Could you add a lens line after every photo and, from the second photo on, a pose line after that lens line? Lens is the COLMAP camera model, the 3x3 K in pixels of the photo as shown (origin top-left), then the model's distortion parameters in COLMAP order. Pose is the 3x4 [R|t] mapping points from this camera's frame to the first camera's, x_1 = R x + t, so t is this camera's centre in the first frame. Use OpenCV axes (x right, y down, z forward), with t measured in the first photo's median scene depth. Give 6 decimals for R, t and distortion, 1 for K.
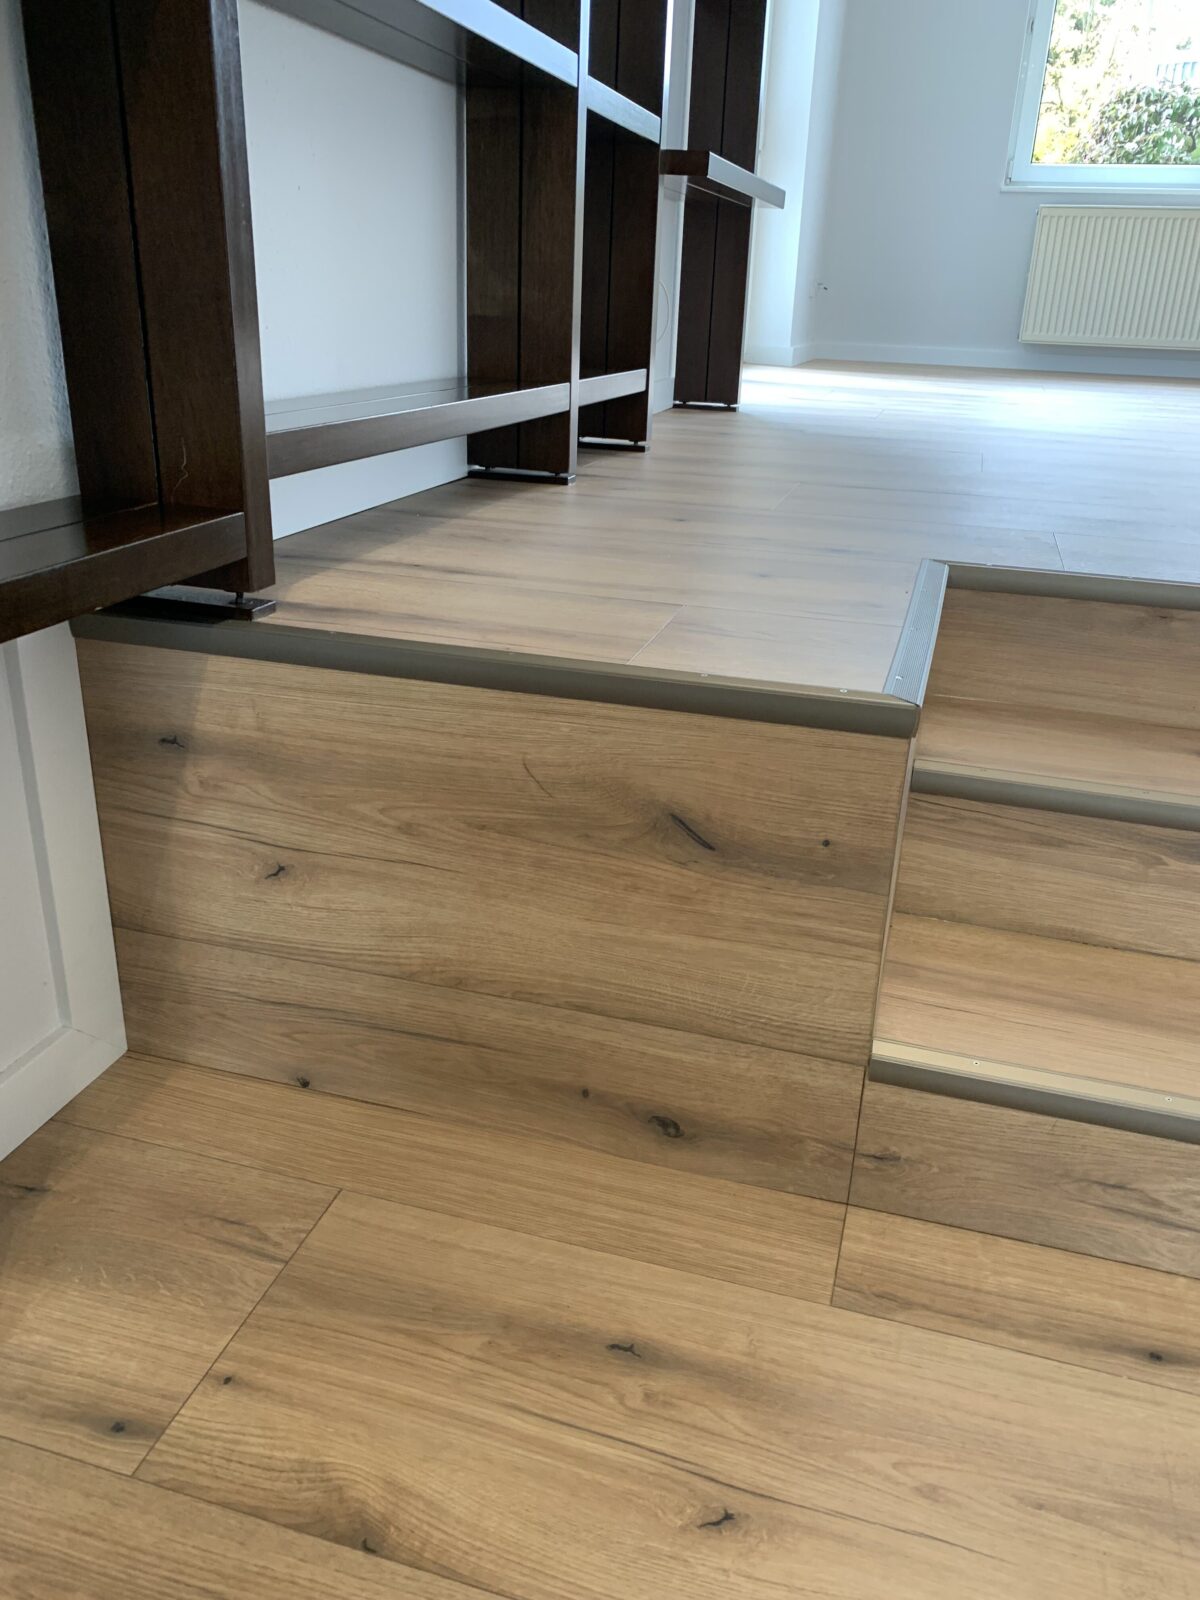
lens RADIAL K [[1239.0, 0, 598.6], [0, 1239.0, 787.1], [0, 0, 1]] dist [0.031886, -0.041707]
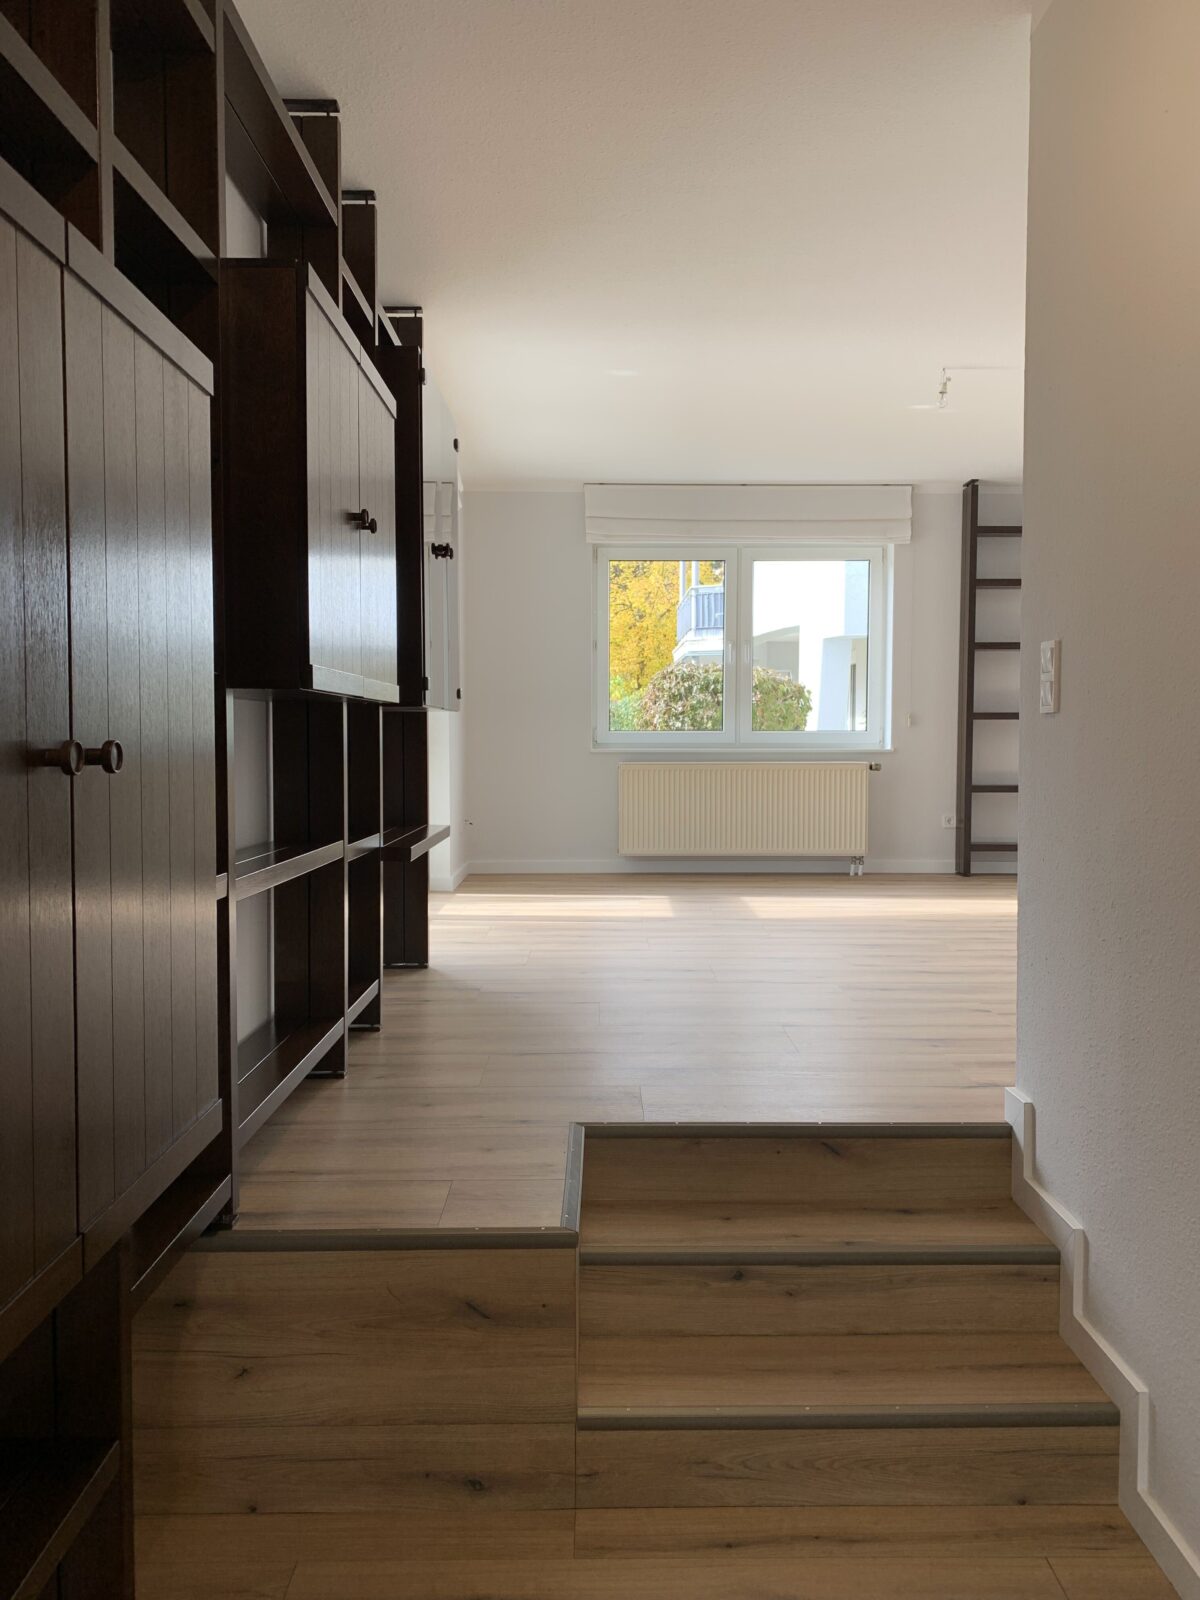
lens RADIAL K [[1239.0, 0, 613.1], [0, 1239.0, 790.3], [0, 0, 1]] dist [0.031886, -0.041707]
pose [[0.955430, -0.047793, 0.291322, -0.236995], [0.140916, 0.940963, -0.307785, -0.095231], [-0.259414, 0.335119, 0.905759, -1.058161]]
